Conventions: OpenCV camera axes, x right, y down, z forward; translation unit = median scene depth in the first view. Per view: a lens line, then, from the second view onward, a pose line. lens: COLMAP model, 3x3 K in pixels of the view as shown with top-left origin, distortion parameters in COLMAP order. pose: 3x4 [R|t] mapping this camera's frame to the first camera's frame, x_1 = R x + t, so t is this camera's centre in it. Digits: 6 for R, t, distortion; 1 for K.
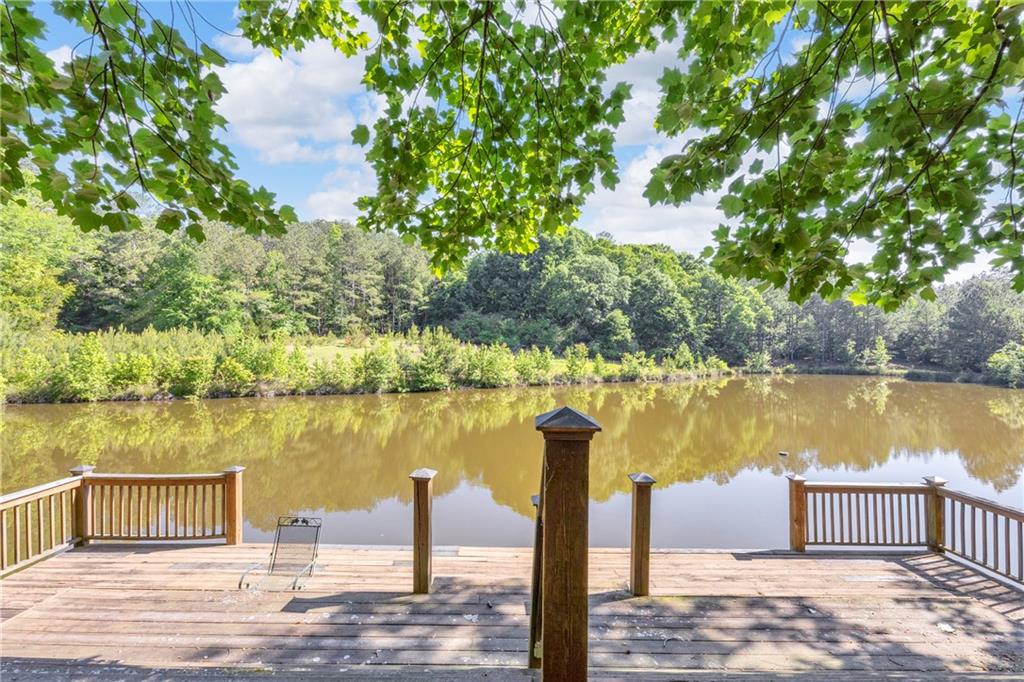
lens RADIAL K [[467.6, 0, 561.7], [0, 467.6, 346.4], [0, 0, 1]] dist [-0.005074, -0.000352]
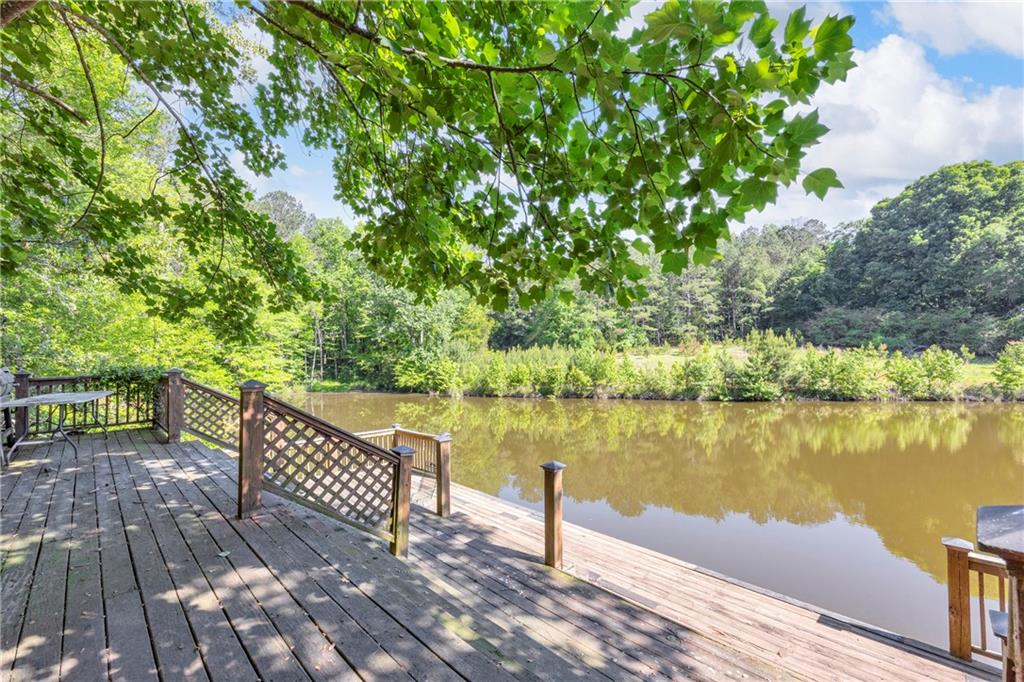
lens RADIAL K [[472.3, 0, 494.9], [0, 472.3, 357.0], [0, 0, 1]] dist [0.001169, -0.000423]
pose [[0.630198, -0.025731, -0.776008, 0.113983], [0.030134, 0.999508, -0.008669, 0.002019], [0.775849, -0.017921, 0.630664, 0.018016]]
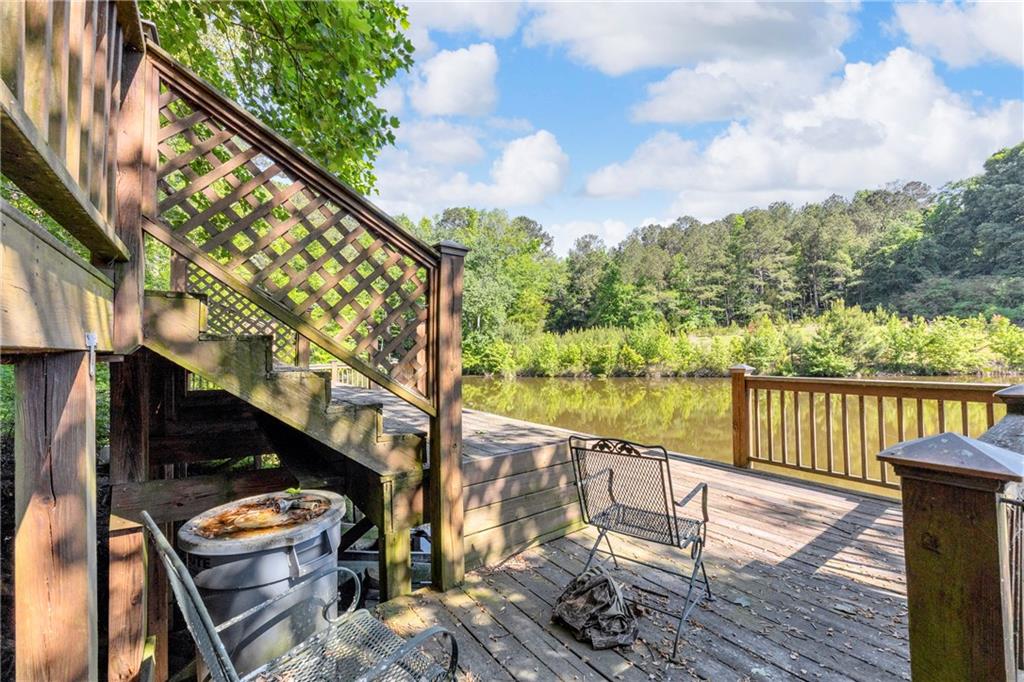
lens RADIAL K [[472.3, 0, 494.9], [0, 472.3, 357.0], [0, 0, 1]] dist [0.001169, -0.000423]
pose [[0.482122, -0.035249, -0.875395, 0.177037], [0.042187, 0.998965, -0.016991, 0.048819], [0.875088, -0.028738, 0.483110, 0.060517]]
